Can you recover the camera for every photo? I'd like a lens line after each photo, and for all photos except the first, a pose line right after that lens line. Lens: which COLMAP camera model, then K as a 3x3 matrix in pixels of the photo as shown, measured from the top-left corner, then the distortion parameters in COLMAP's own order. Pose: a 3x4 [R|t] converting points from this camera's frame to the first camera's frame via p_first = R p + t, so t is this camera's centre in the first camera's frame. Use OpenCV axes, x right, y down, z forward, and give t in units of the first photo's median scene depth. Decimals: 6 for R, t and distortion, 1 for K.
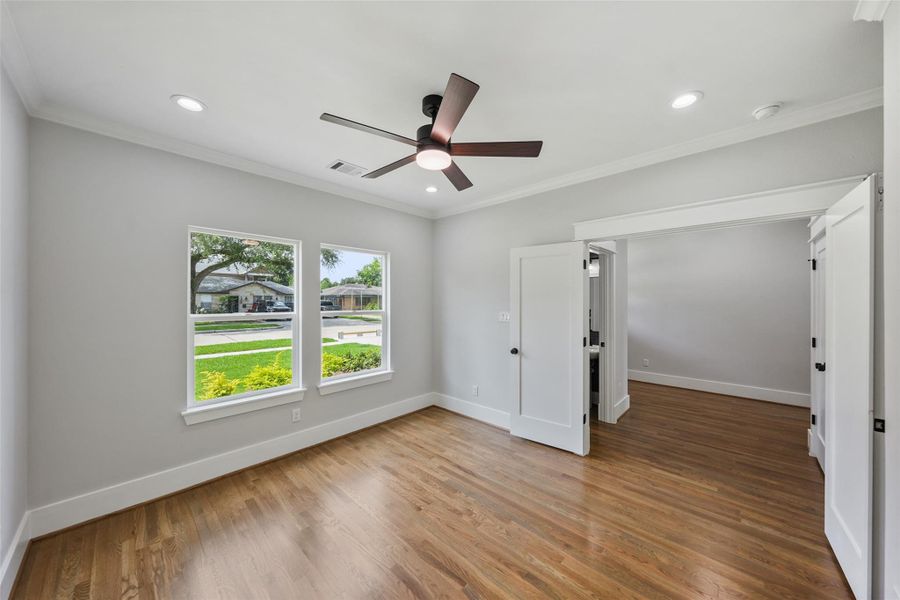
lens RADIAL K [[320.9, 0, 451.2], [0, 320.9, 298.0], [0, 0, 1]] dist [-0.035723, 0.006656]
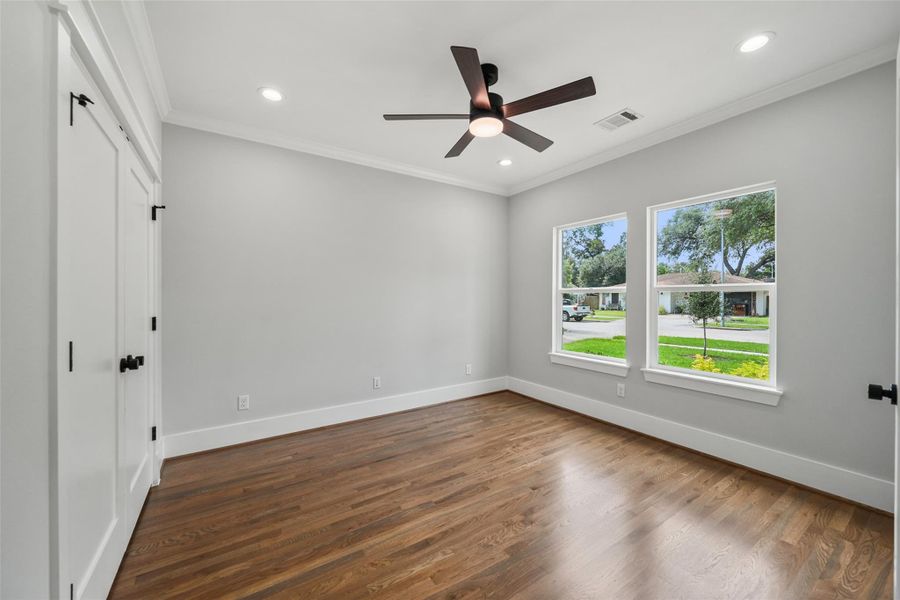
lens RADIAL K [[337.5, 0, 452.3], [0, 337.5, 296.2], [0, 0, 1]] dist [-0.000035, -0.000040]
pose [[-0.226055, 0.006088, -0.974095, 0.948796], [0.000919, 0.999981, 0.006036, 0.081642], [0.974114, 0.000470, -0.226057, 0.997696]]
